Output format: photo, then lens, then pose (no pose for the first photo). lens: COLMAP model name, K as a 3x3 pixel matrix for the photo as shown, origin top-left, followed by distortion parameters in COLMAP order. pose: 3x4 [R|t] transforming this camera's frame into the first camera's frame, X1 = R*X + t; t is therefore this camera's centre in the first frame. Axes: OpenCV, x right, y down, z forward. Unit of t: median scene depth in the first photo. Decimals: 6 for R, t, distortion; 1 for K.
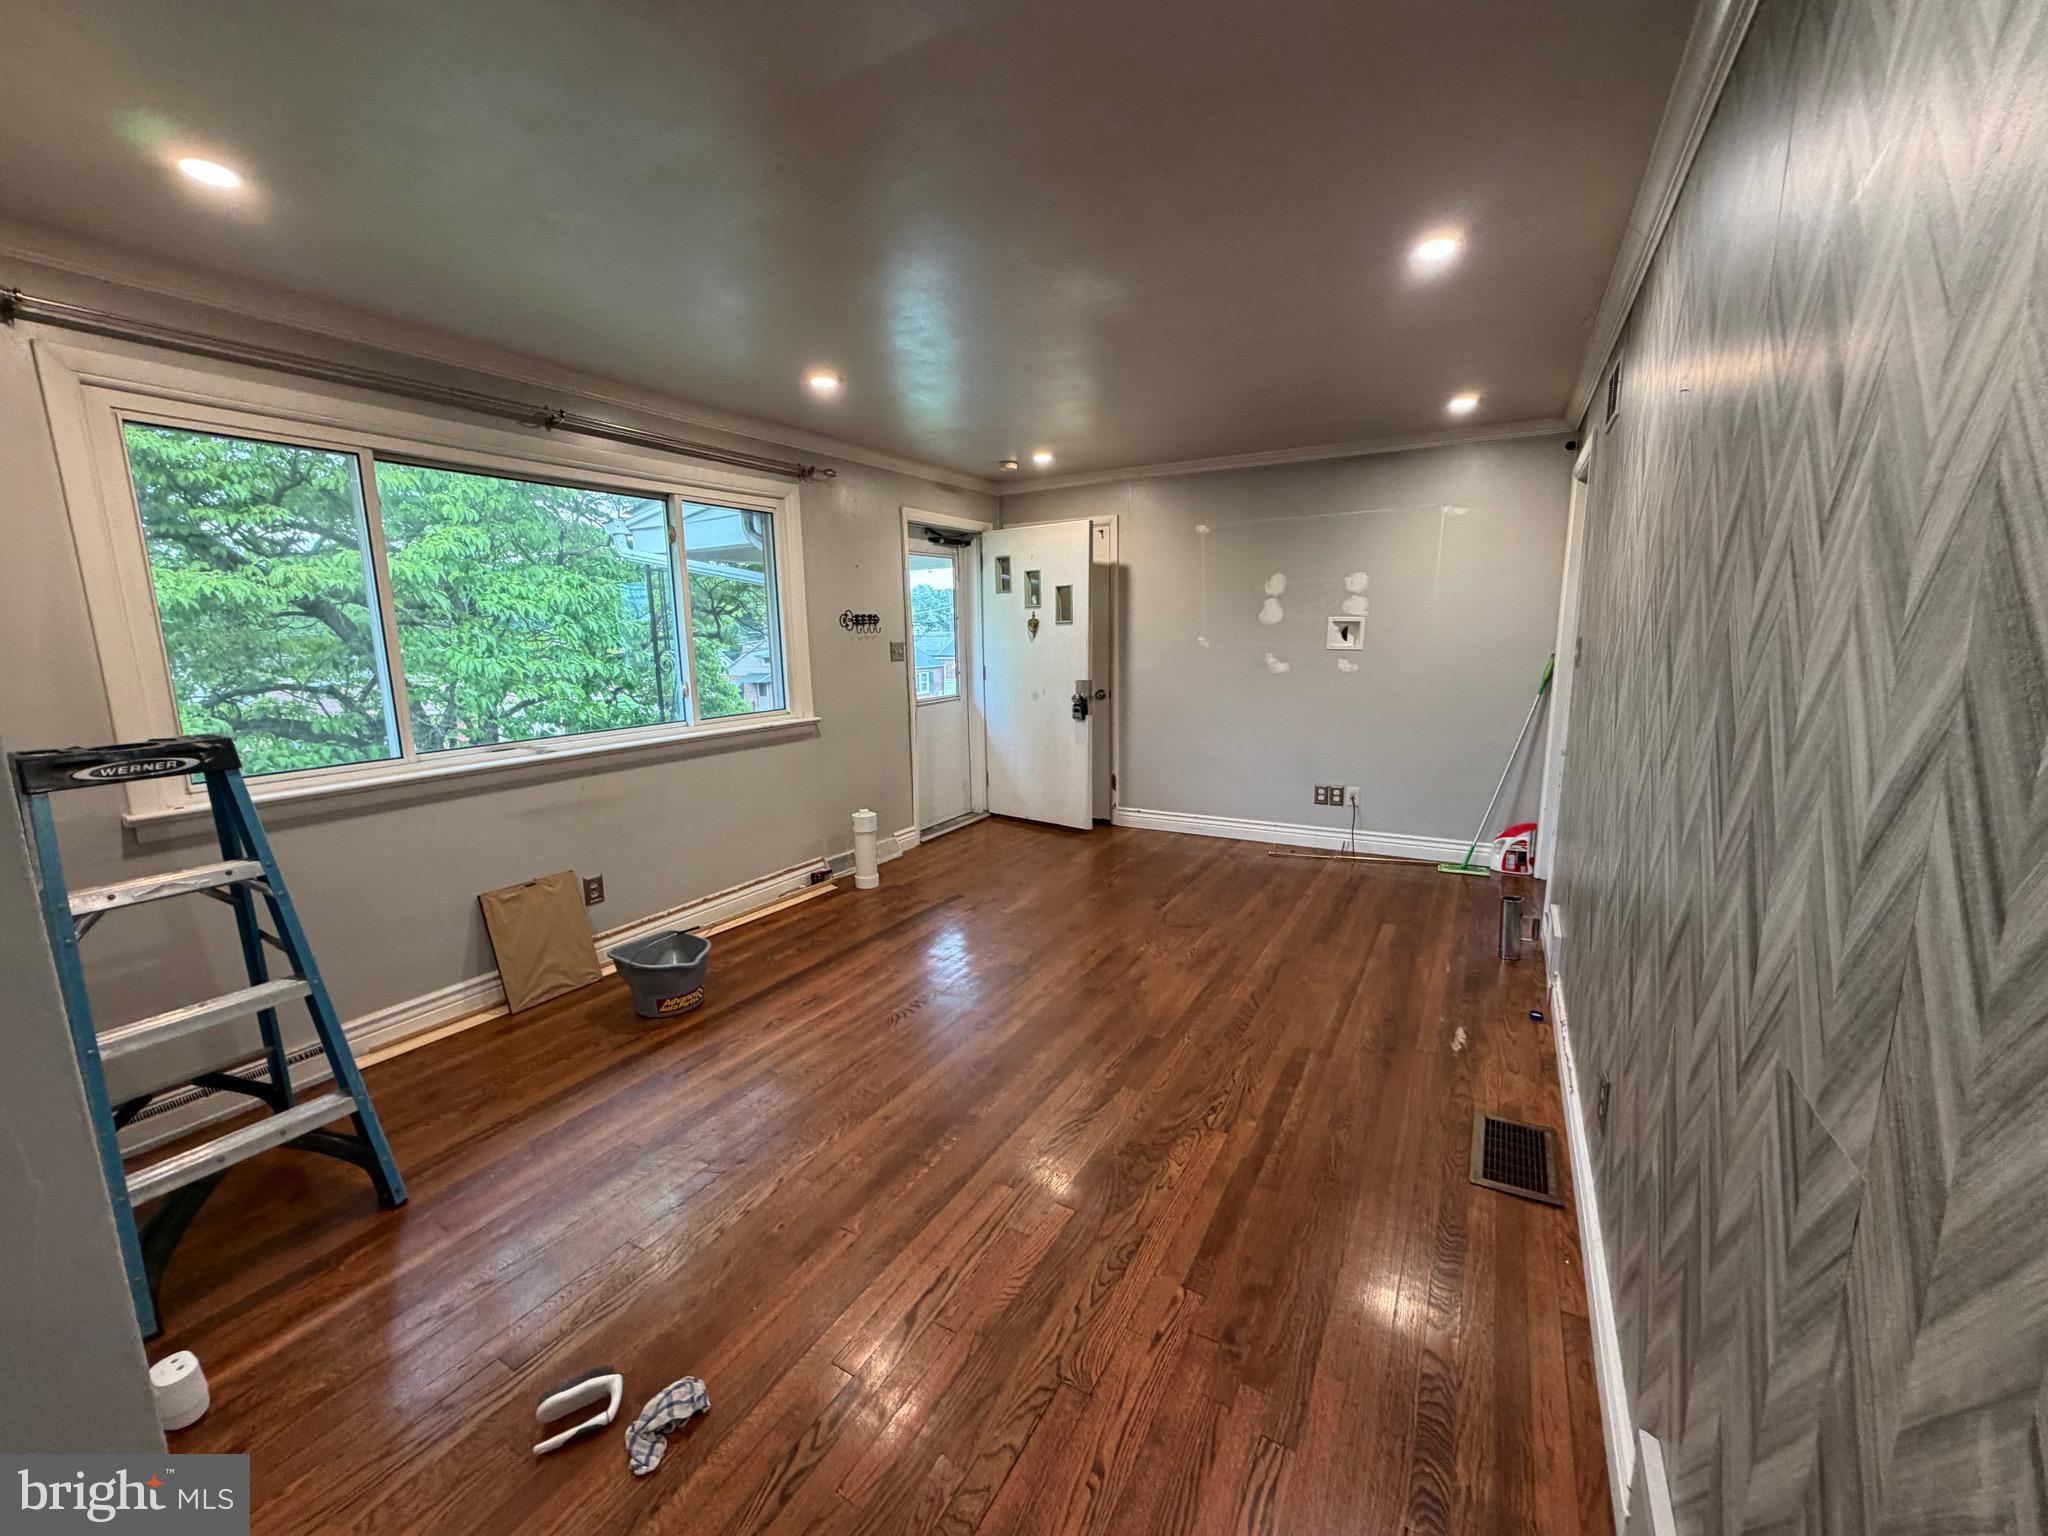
lens RADIAL K [[816.6, 0, 1021.5], [0, 816.6, 766.9], [0, 0, 1]] dist [0.000537, -0.000170]
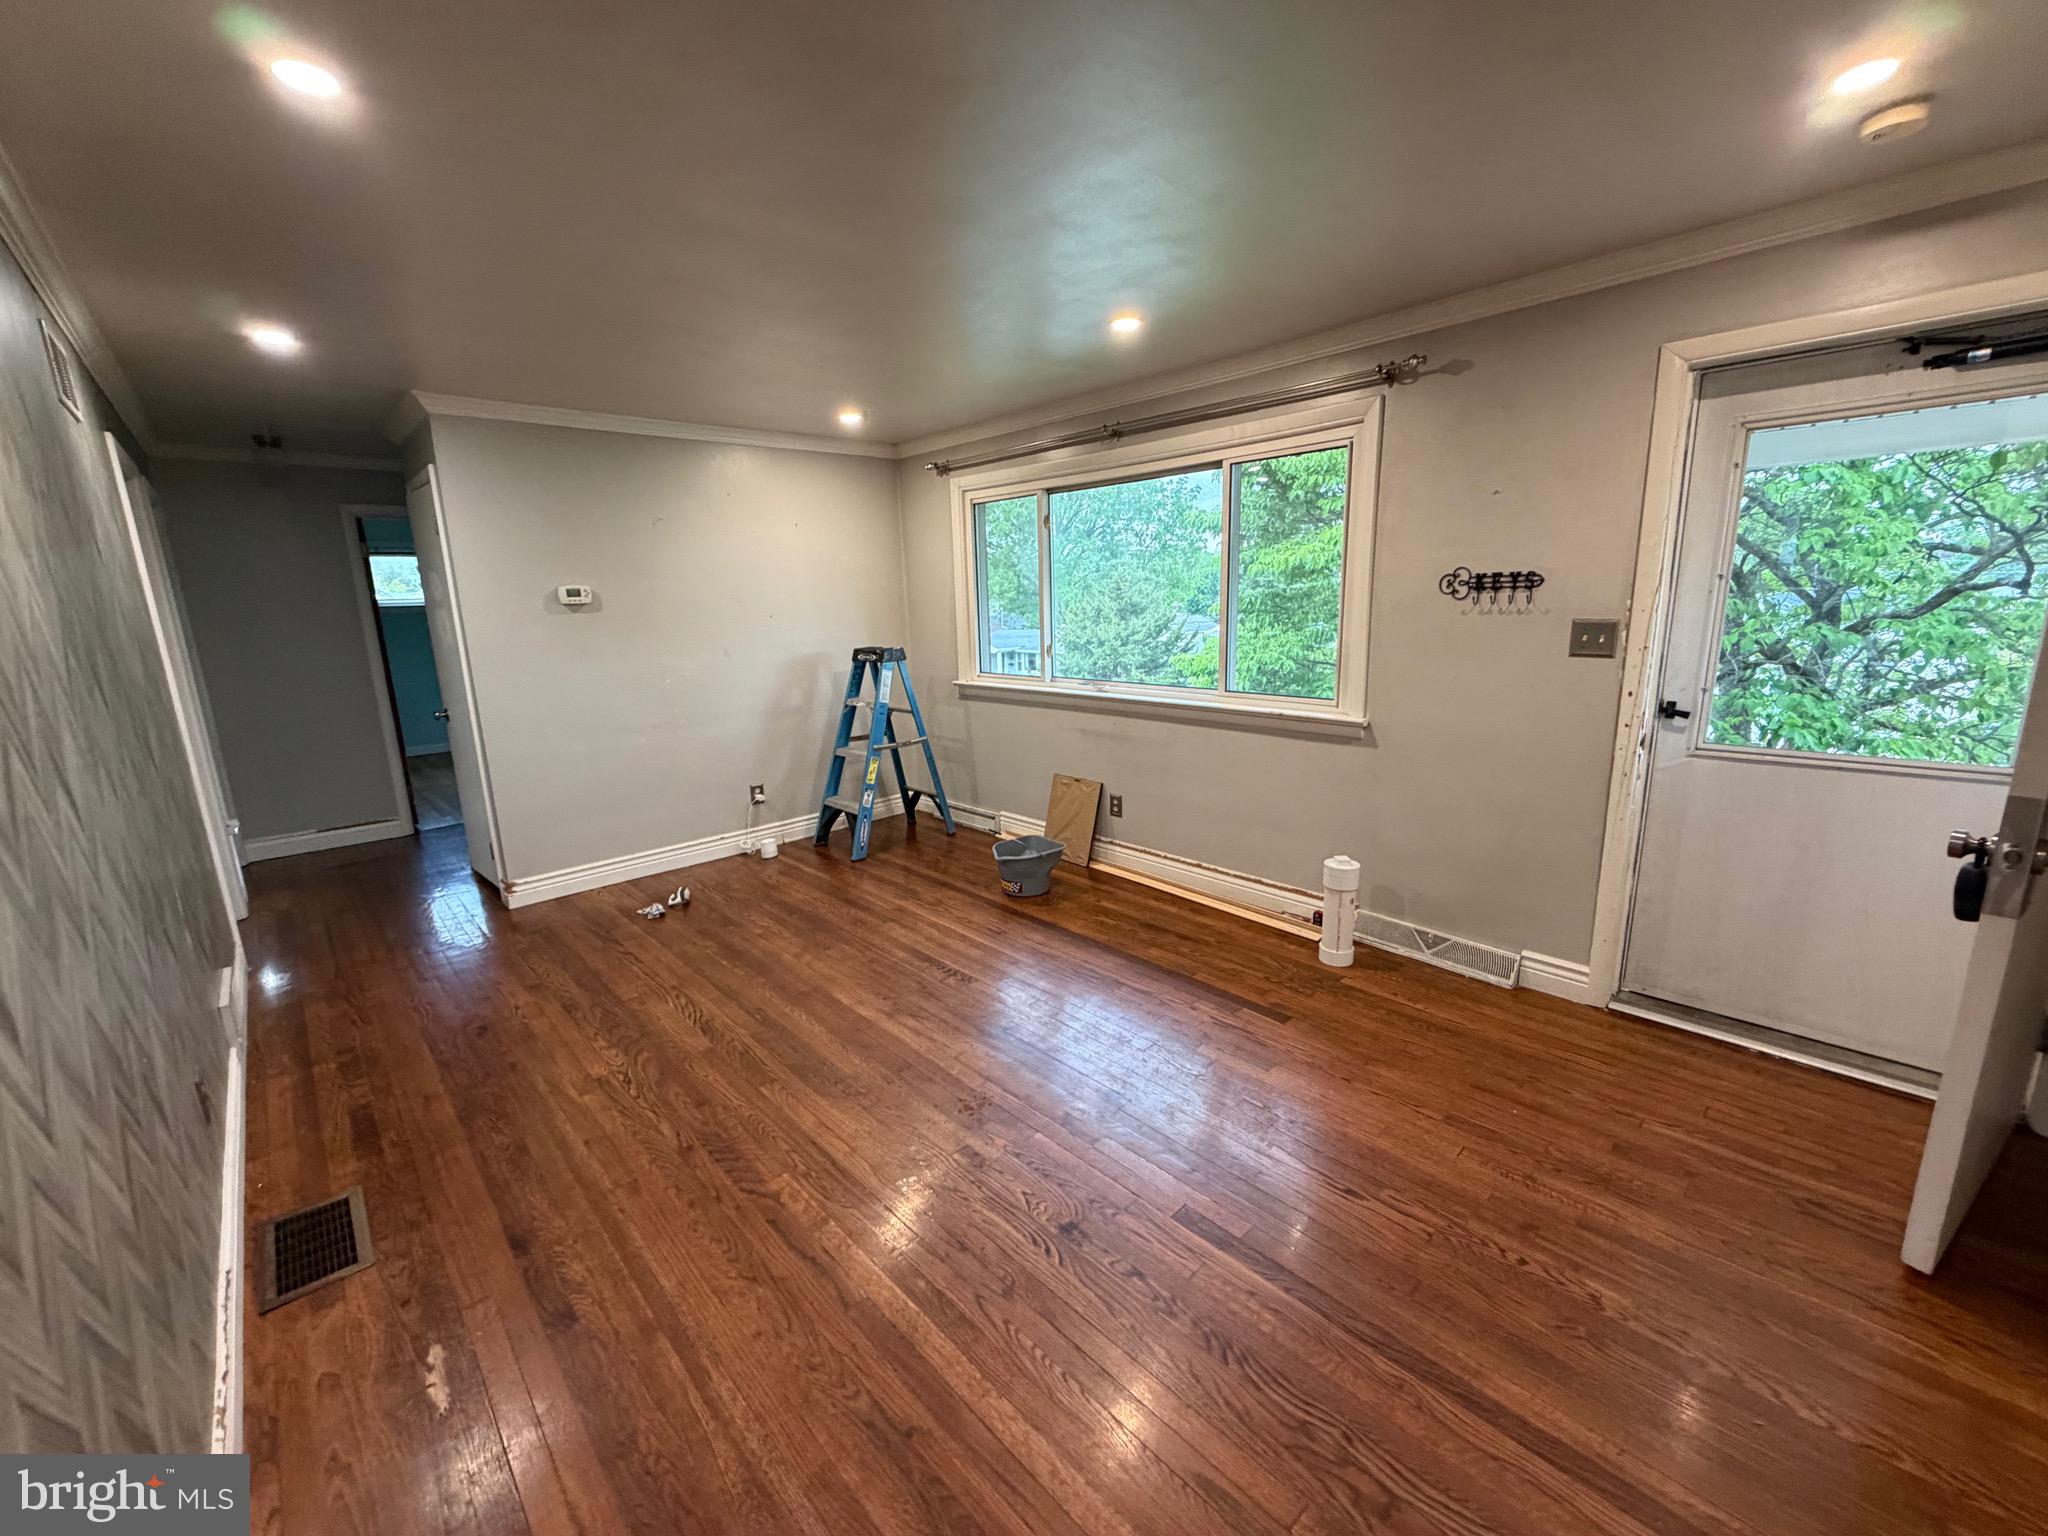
lens RADIAL K [[816.6, 0, 1022.2], [0, 816.6, 767.7], [0, 0, 1]] dist [0.000537, -0.000170]
pose [[-0.293067, 0.223883, -0.929510, 0.678520], [-0.128797, 0.954090, 0.270412, -0.227112], [0.947377, 0.198967, -0.250777, 1.151978]]
